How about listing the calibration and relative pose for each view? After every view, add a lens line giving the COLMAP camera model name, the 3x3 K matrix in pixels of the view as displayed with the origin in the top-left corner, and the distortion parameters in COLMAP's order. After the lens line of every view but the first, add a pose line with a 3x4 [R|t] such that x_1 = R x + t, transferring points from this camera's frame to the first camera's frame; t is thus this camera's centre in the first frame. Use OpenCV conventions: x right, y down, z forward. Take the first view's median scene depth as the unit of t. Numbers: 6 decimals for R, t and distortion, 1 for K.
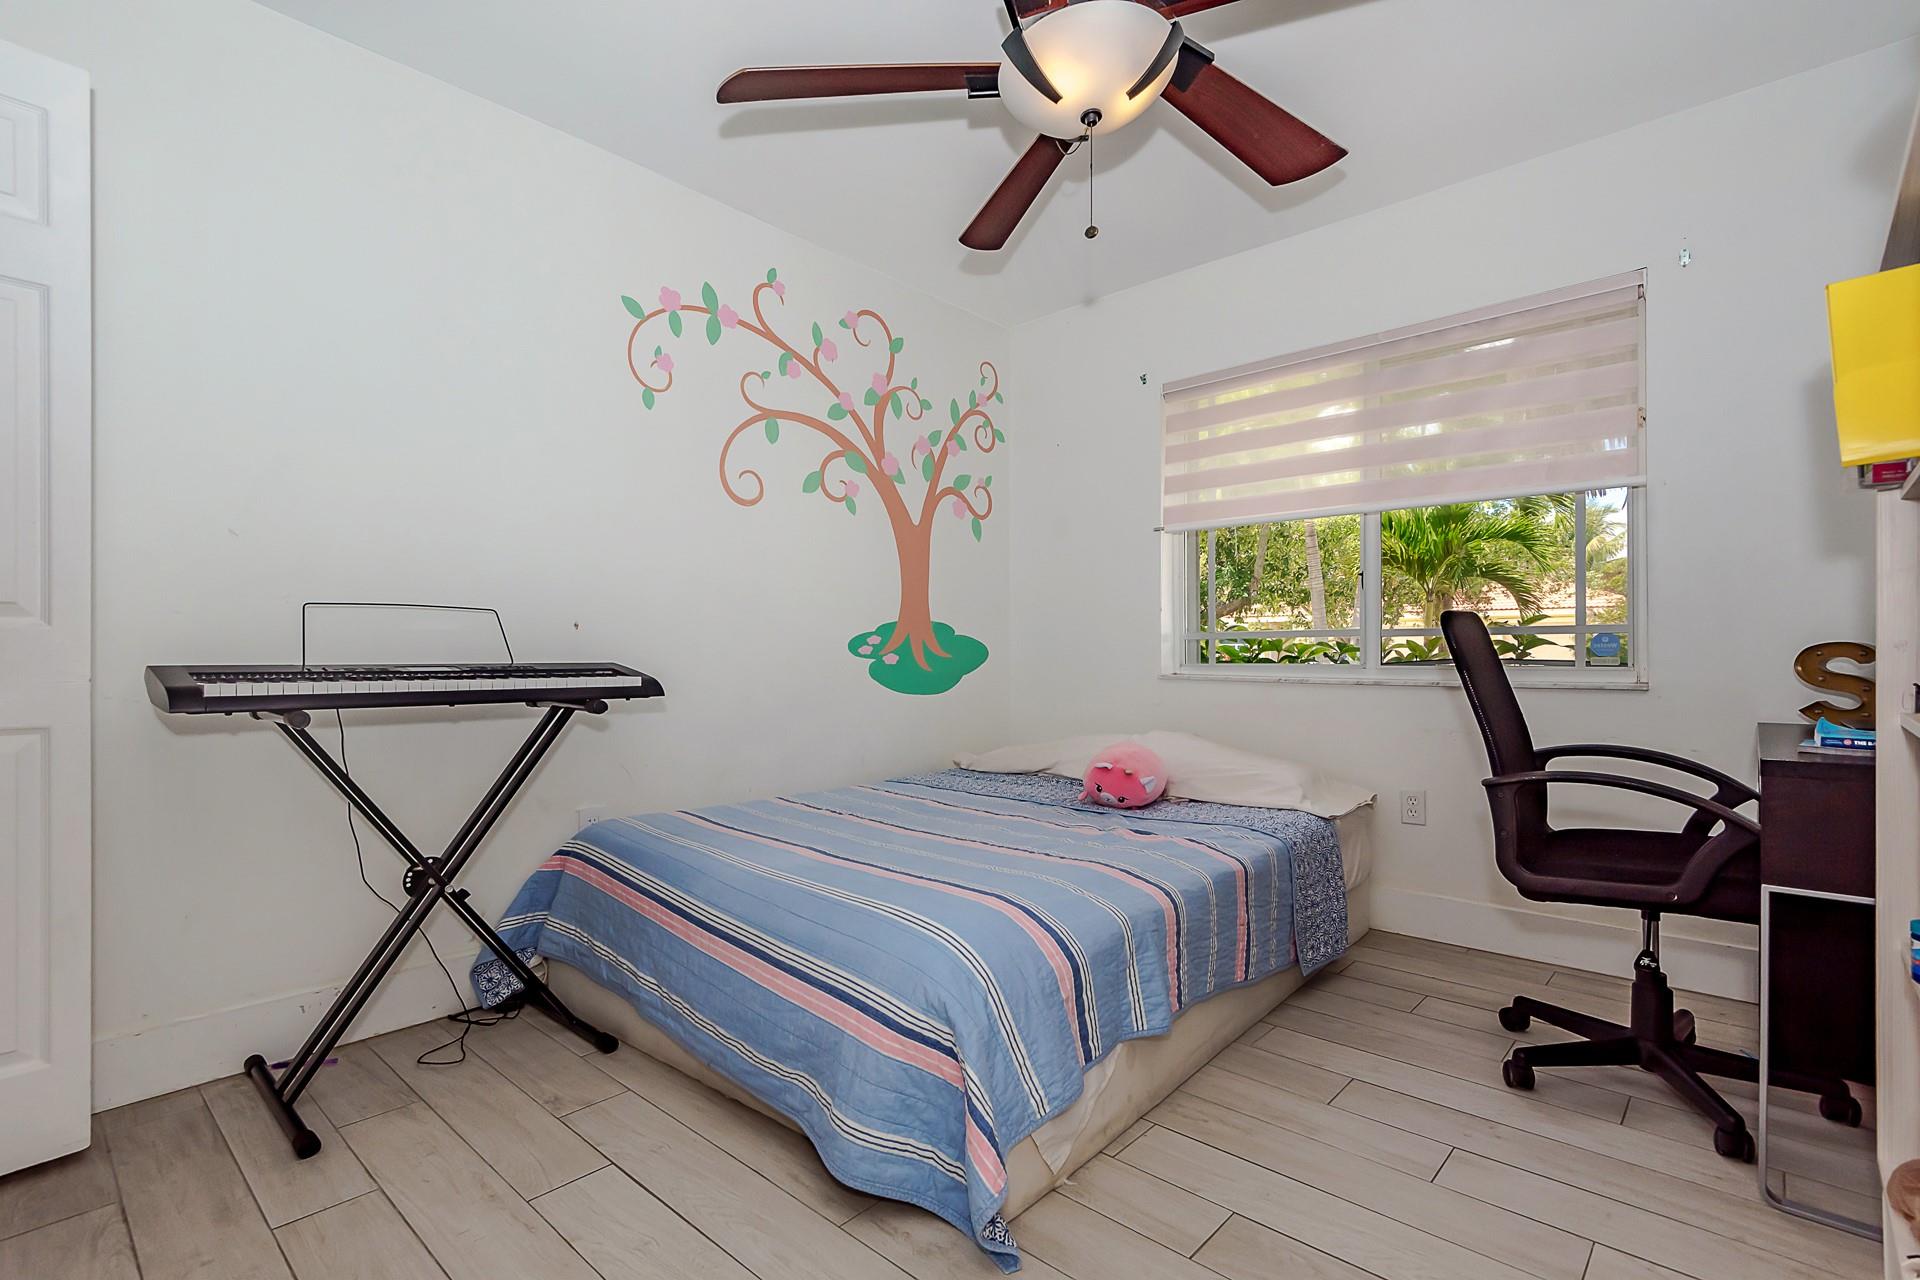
lens RADIAL K [[896.6, 0, 959.7], [0, 896.6, 650.2], [0, 0, 1]] dist [0.033516, -0.015652]
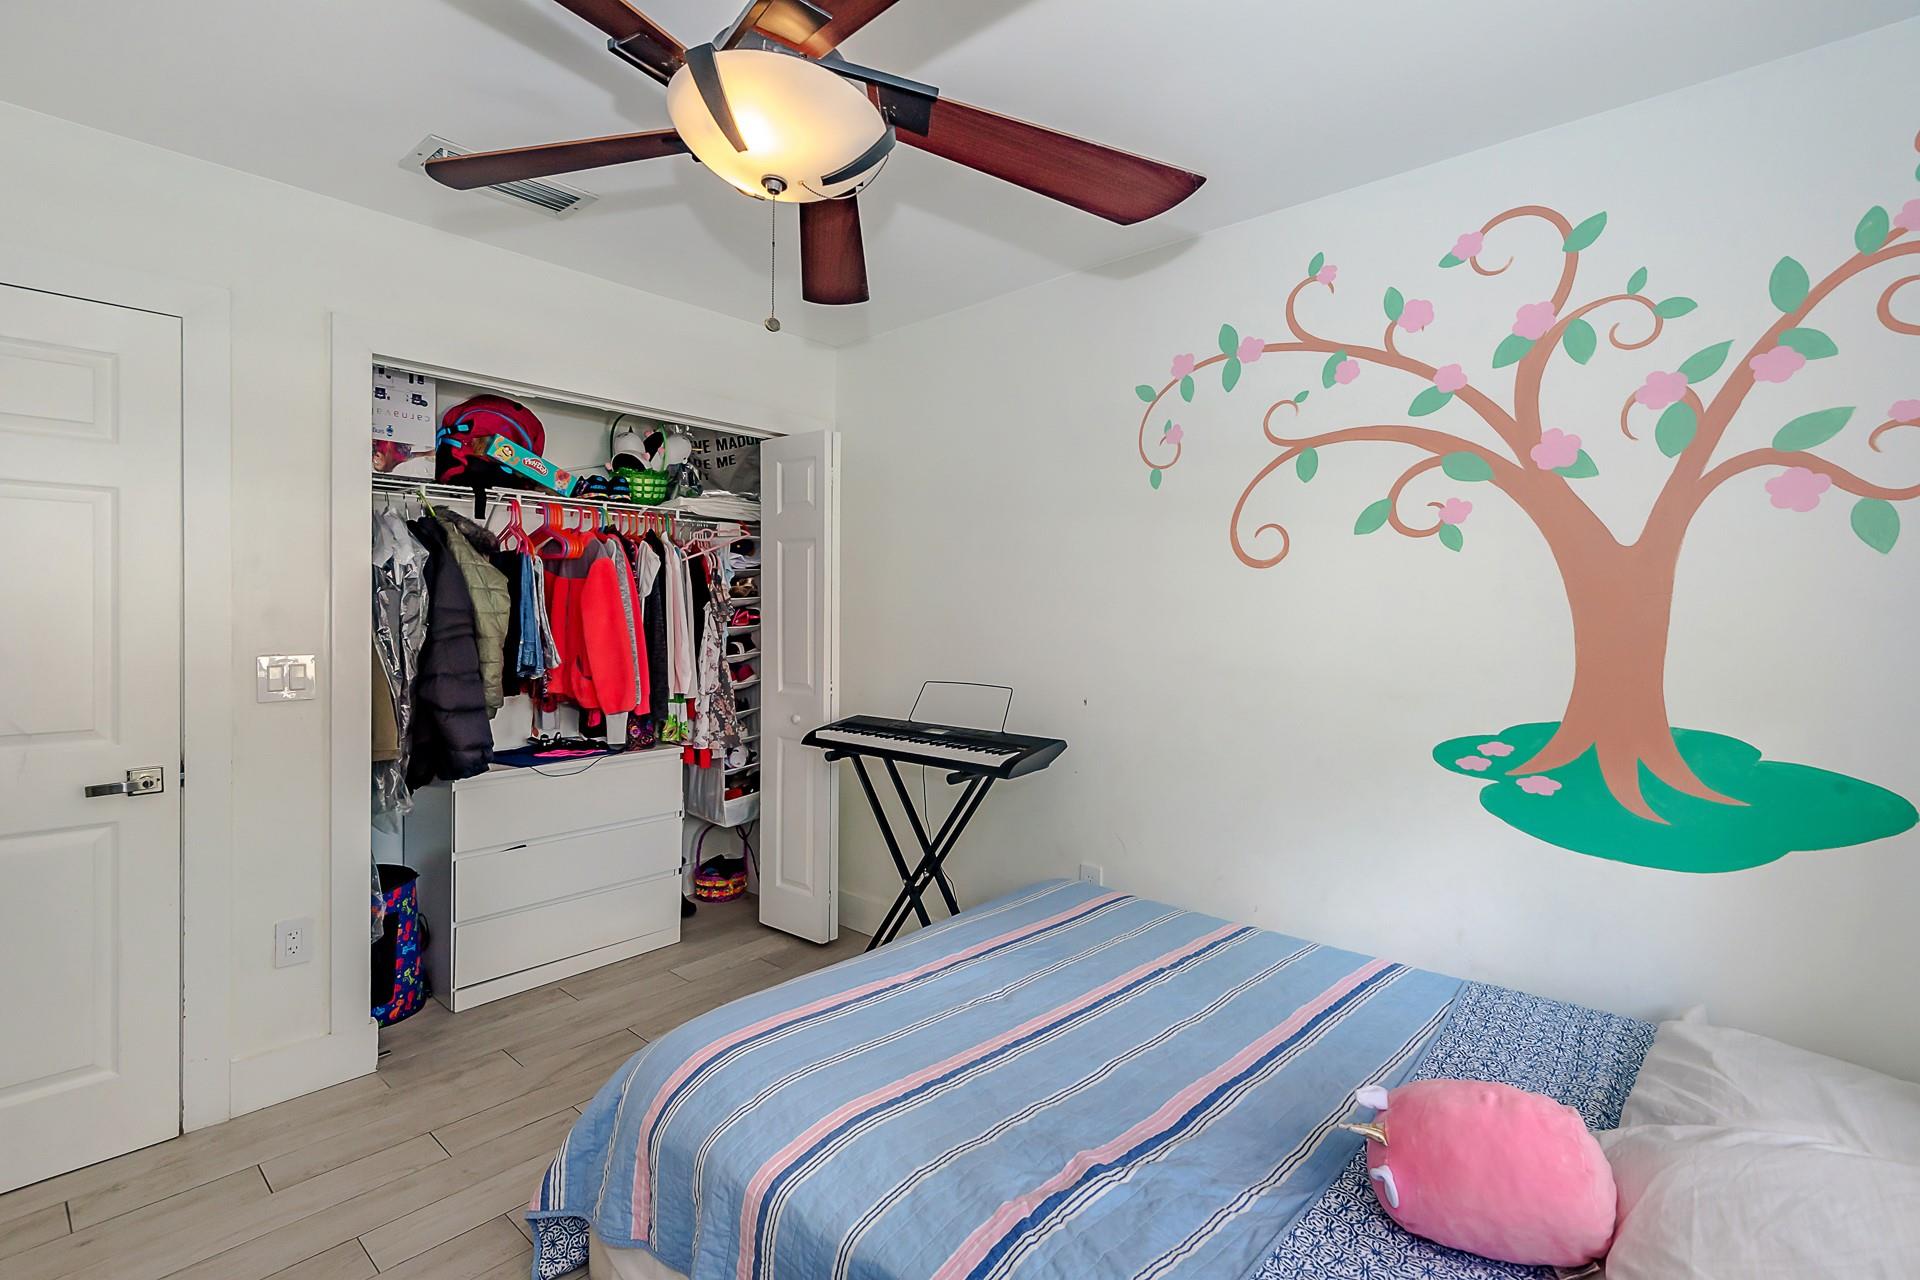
lens RADIAL K [[896.6, 0, 960.4], [0, 896.6, 622.4], [0, 0, 1]] dist [0.033516, -0.015652]
pose [[-0.007457, 0.010210, -0.999920, 0.524680], [-0.002129, 0.999945, 0.010226, -0.103416], [0.999970, 0.002205, -0.007435, 0.635474]]
